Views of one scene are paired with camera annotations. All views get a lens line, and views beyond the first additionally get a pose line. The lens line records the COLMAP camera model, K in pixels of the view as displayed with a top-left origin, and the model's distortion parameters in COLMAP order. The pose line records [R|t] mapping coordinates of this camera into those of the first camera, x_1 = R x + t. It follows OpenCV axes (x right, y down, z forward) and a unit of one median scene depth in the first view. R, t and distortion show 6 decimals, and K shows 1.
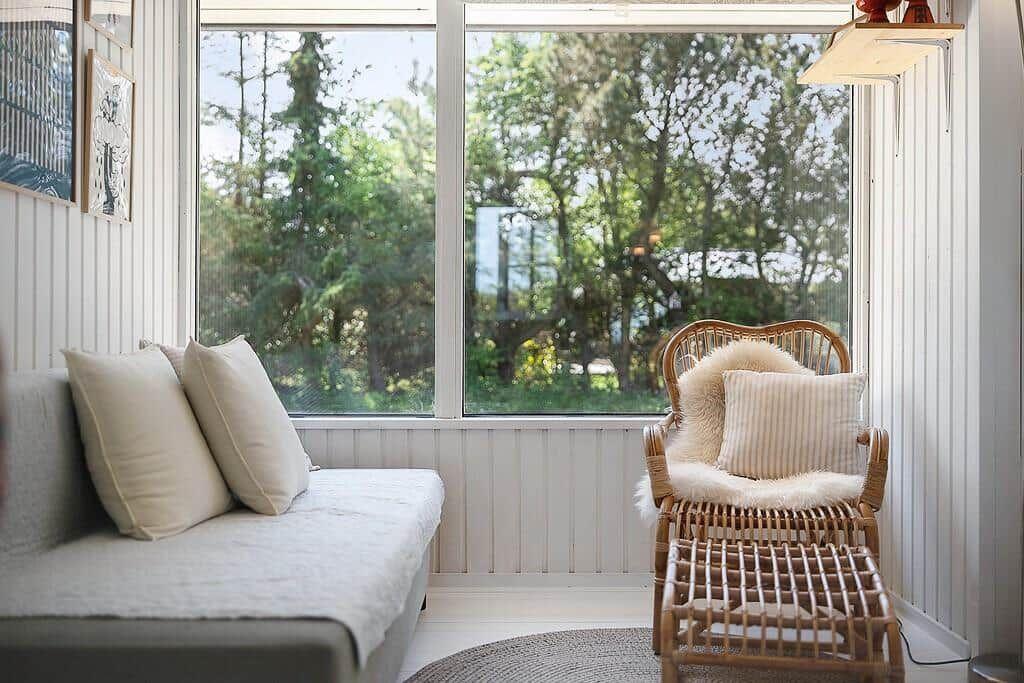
lens RADIAL K [[1077.5, 0, 512.0], [0, 1077.5, 341.5], [0, 0, 1]] dist [0.005543, 0.019353]
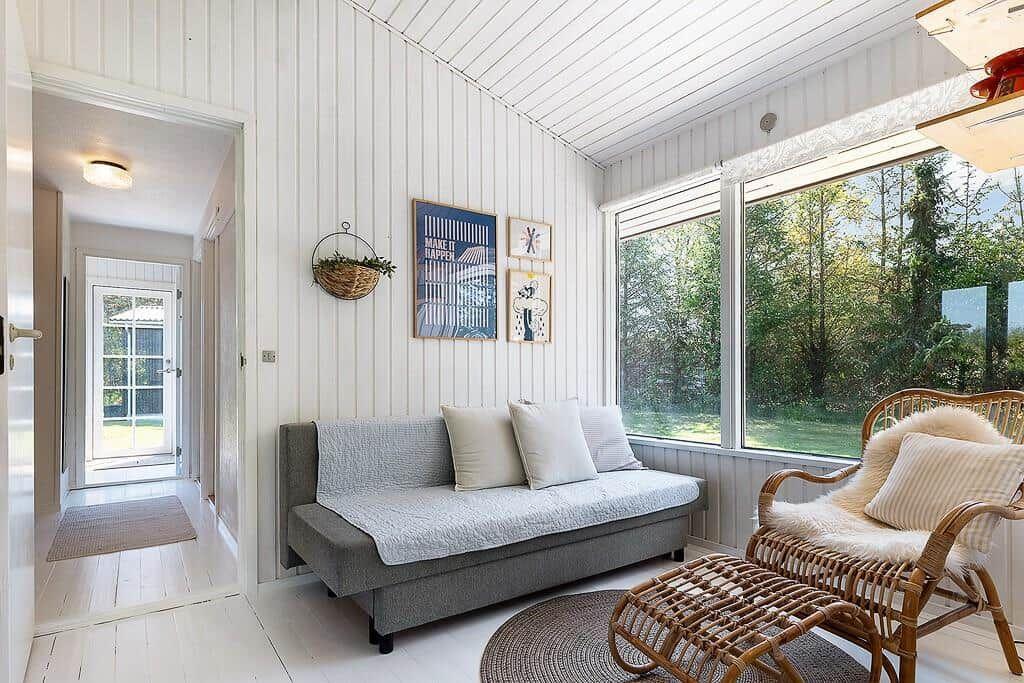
lens RADIAL K [[554.6, 0, 512.6], [0, 554.6, 367.8], [0, 0, 1]] dist [-0.001576, -0.000700]
pose [[0.552487, -0.017168, -0.833345, 0.541142], [0.004399, 0.999834, -0.017682, -0.041382], [0.833510, 0.006103, 0.552471, 0.341319]]
